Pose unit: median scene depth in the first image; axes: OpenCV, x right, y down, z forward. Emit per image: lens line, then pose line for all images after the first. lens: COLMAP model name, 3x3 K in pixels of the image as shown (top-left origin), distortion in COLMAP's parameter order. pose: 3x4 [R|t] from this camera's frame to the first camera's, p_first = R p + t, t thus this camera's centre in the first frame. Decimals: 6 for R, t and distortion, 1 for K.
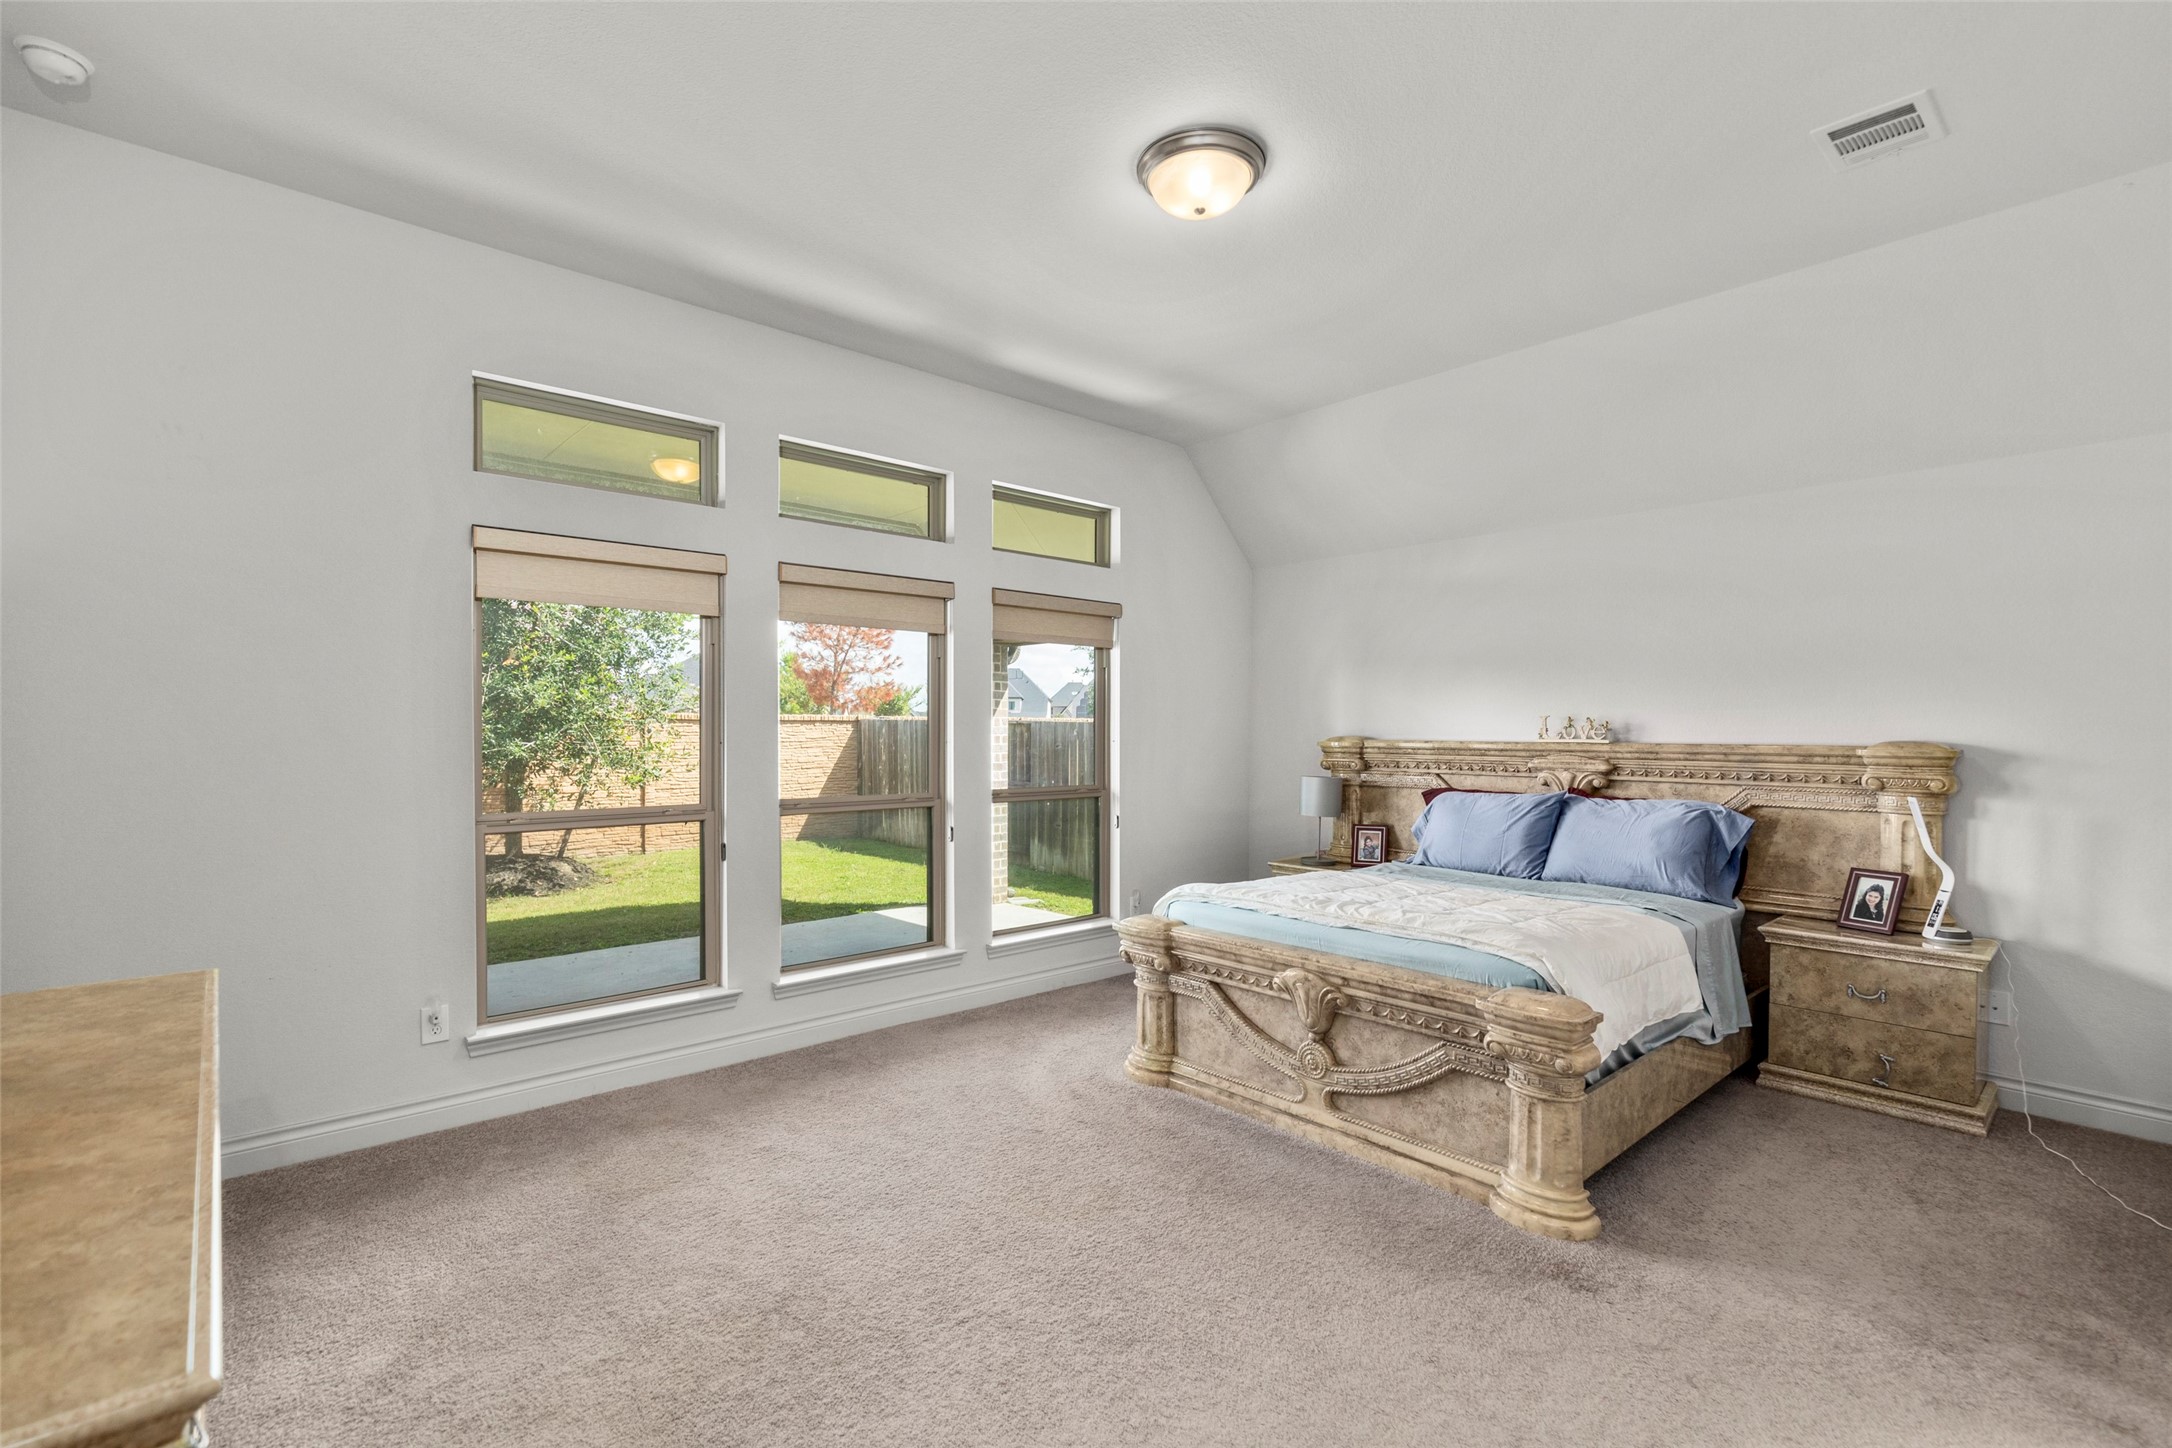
lens RADIAL K [[979.6, 0, 1100.1], [0, 979.6, 730.7], [0, 0, 1]] dist [0.010230, -0.002457]
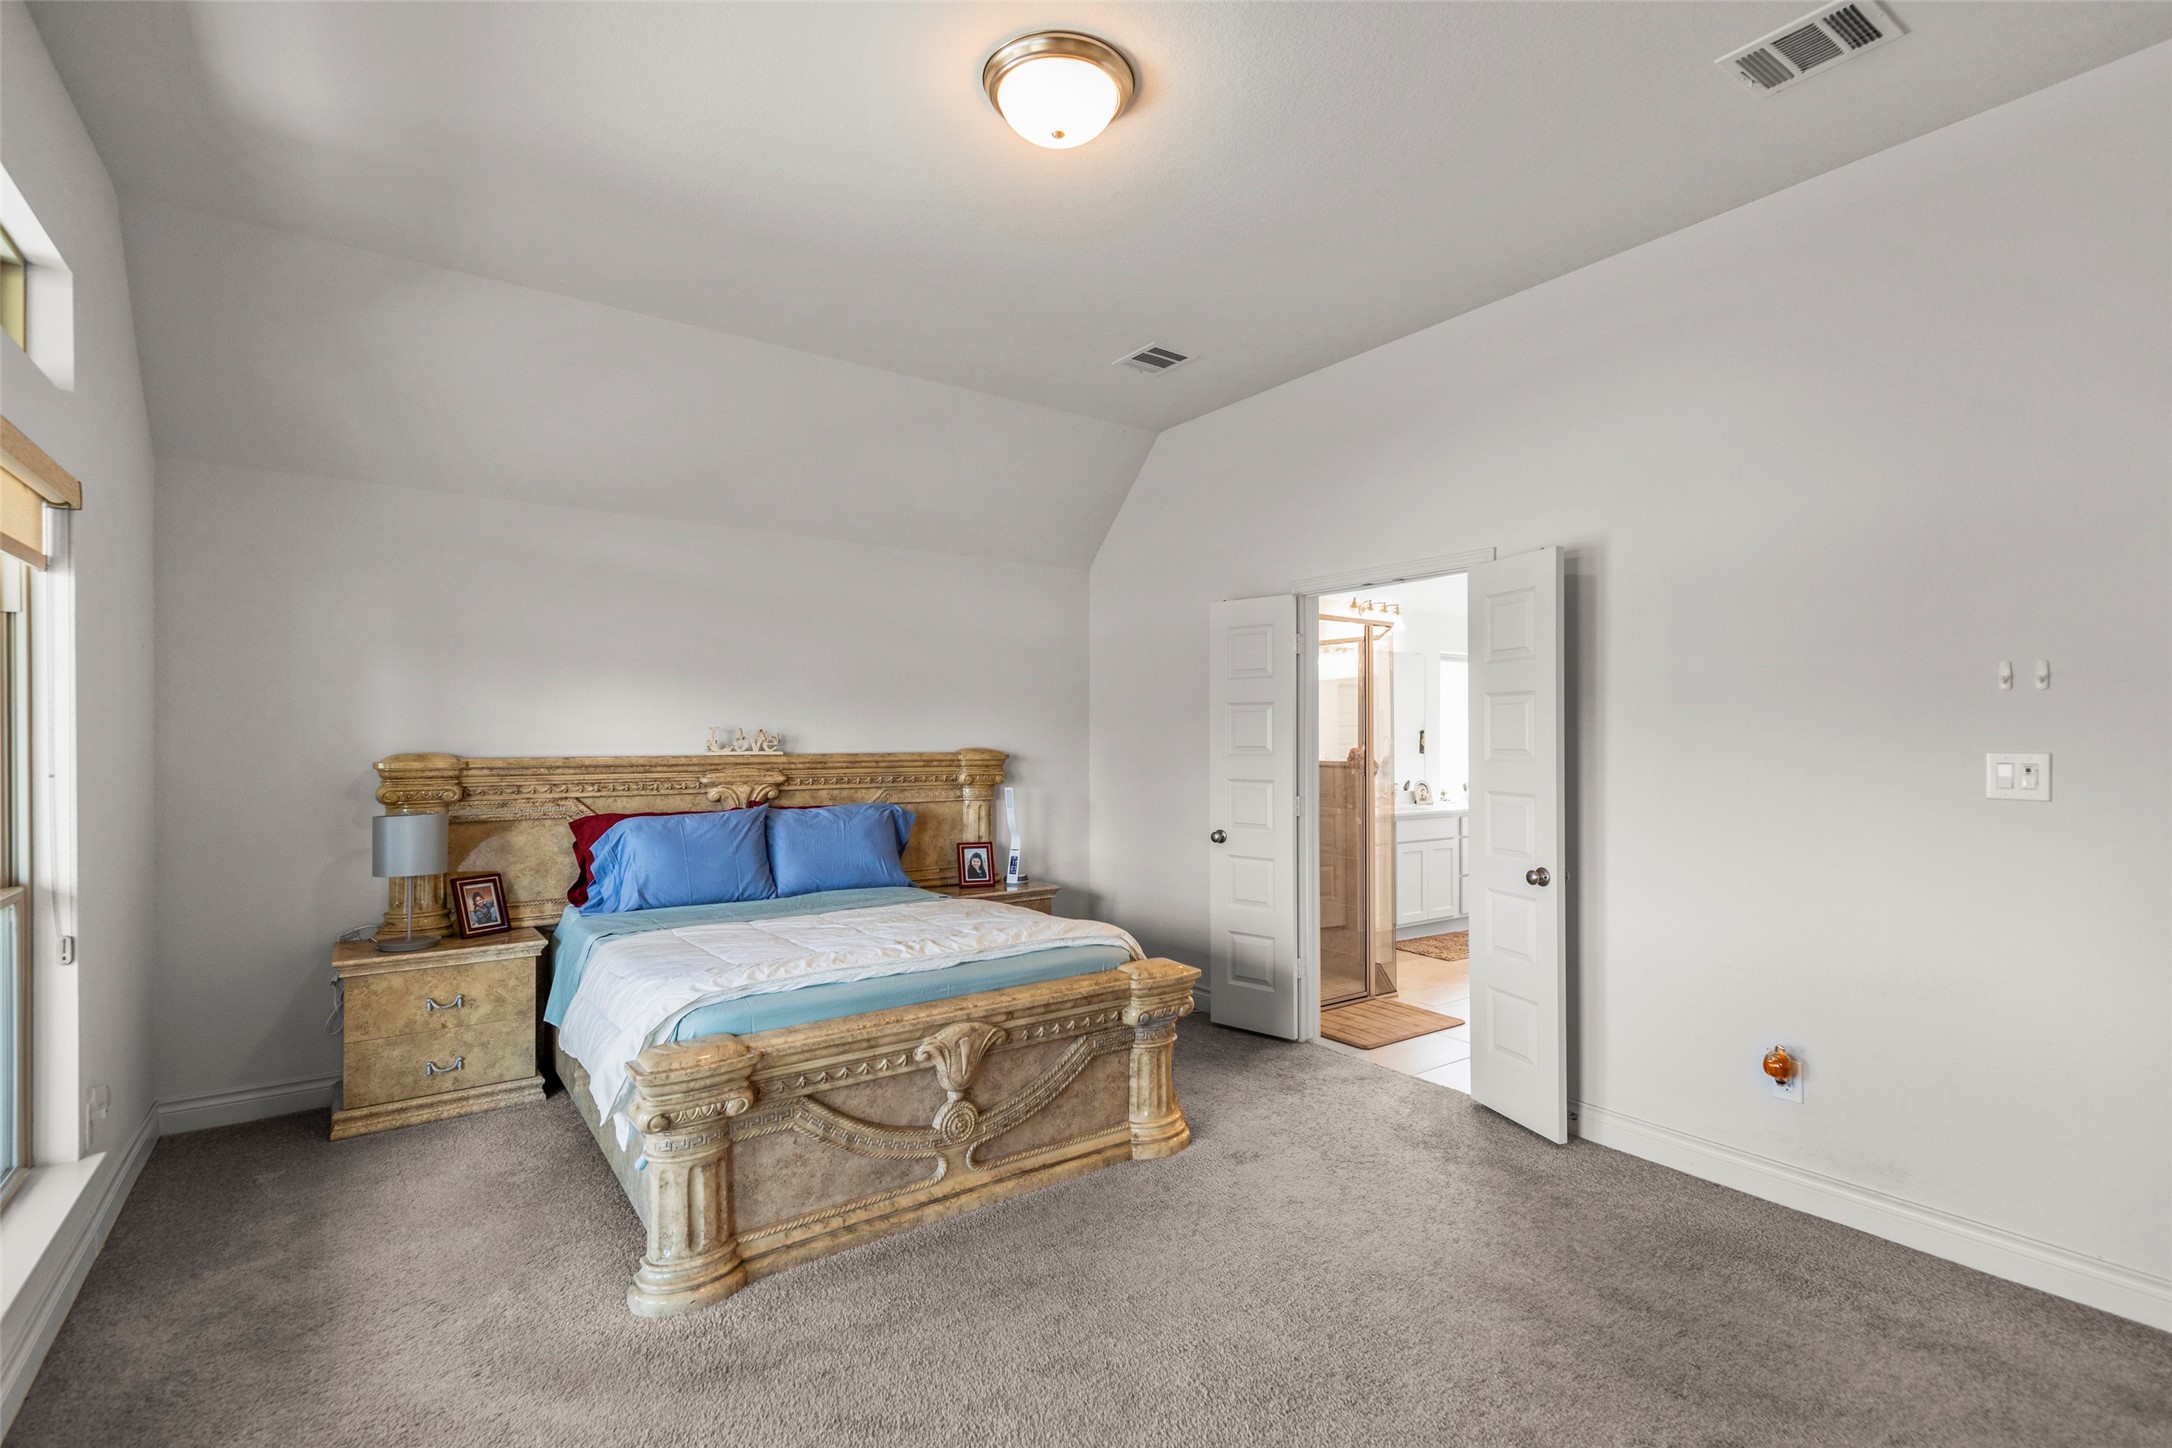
lens RADIAL K [[979.6, 0, 1095.4], [0, 979.6, 727.5], [0, 0, 1]] dist [0.010230, -0.002457]
pose [[0.121075, 0.004281, 0.992634, -0.552217], [0.001019, 0.999990, -0.004437, -0.013315], [-0.992643, 0.001549, 0.121069, 0.658224]]
